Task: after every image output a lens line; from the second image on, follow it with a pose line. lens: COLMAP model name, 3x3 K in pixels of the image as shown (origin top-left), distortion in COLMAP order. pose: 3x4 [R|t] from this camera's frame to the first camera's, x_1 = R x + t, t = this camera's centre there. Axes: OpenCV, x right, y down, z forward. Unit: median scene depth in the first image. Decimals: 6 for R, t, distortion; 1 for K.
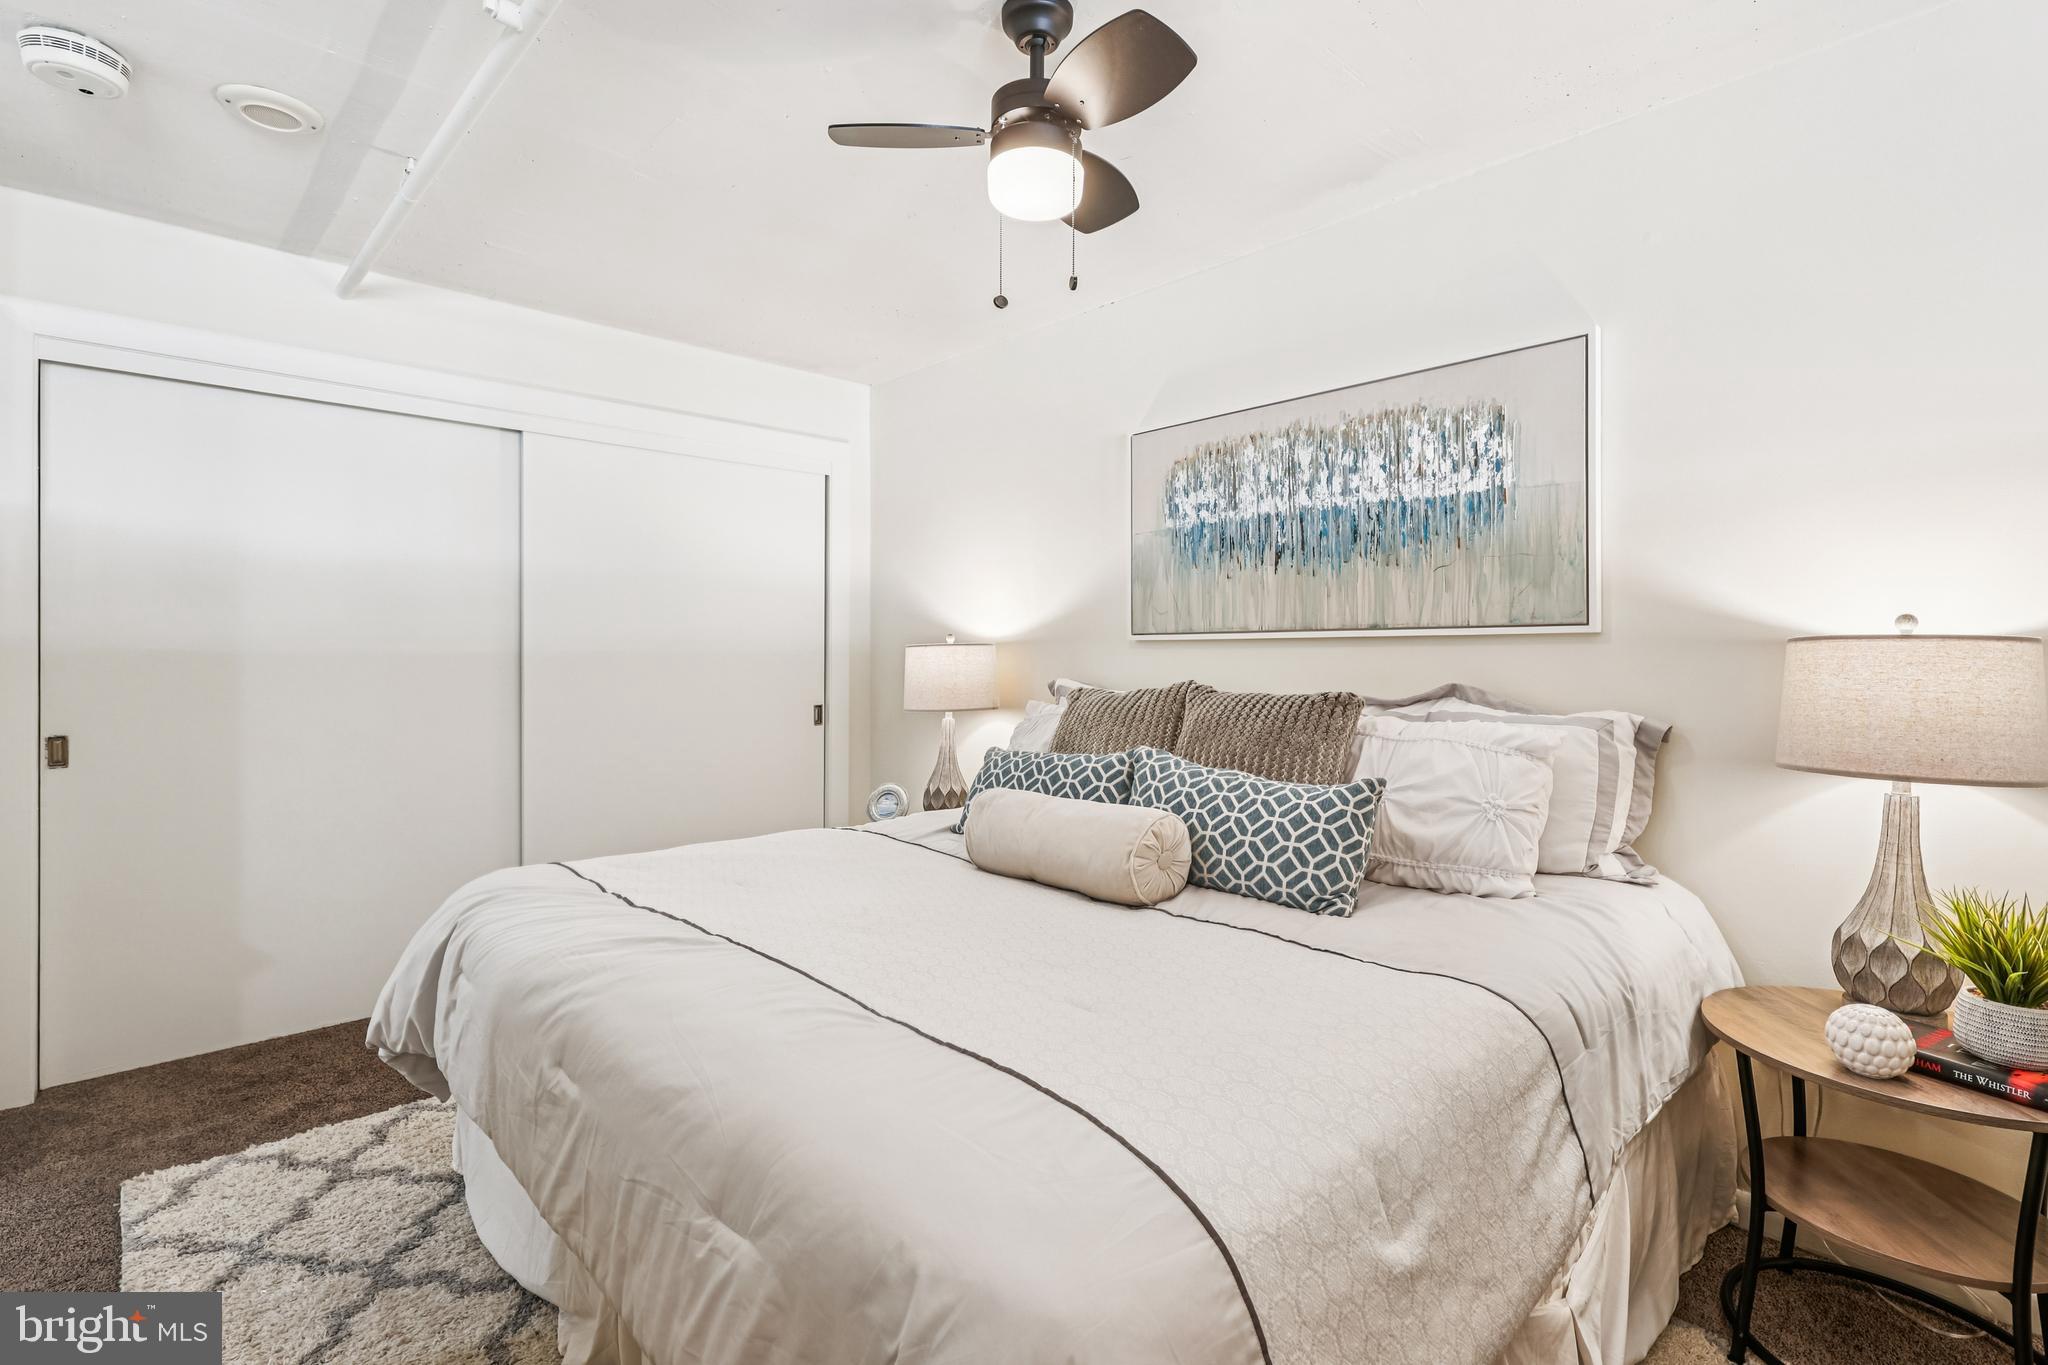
lens RADIAL K [[952.0, 0, 1037.2], [0, 952.0, 675.1], [0, 0, 1]] dist [-0.000588, -0.000144]
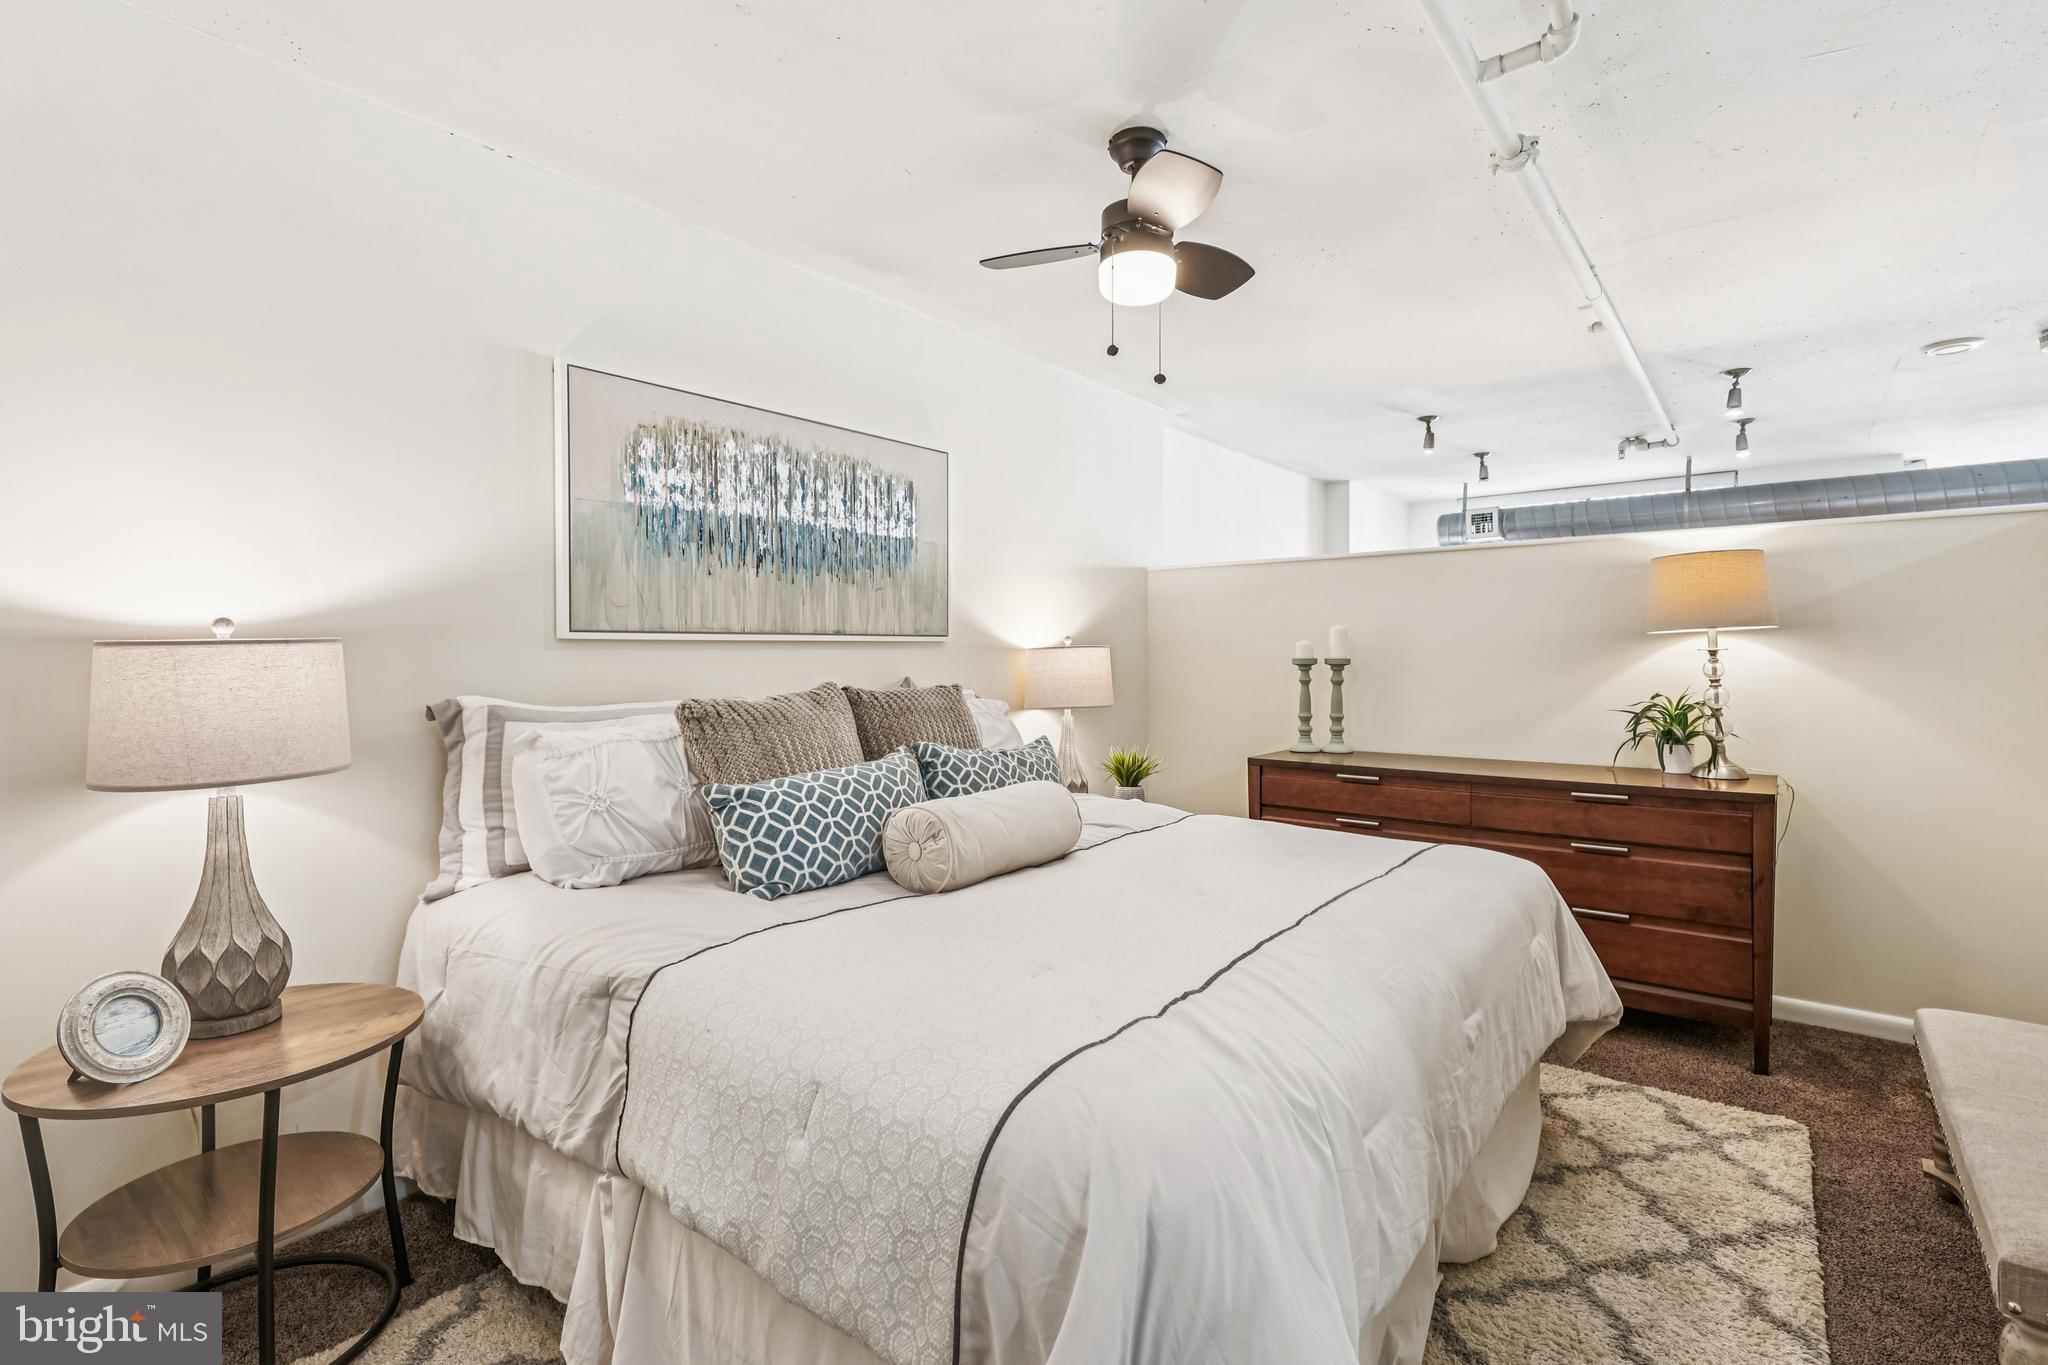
lens RADIAL K [[952.0, 0, 1037.2], [0, 952.0, 675.1], [0, 0, 1]] dist [-0.000588, -0.000144]
pose [[-0.147661, -0.017908, 0.988876, -0.816548], [0.030551, 0.999276, 0.022658, -0.016609], [-0.988566, 0.033557, -0.147007, 0.882856]]
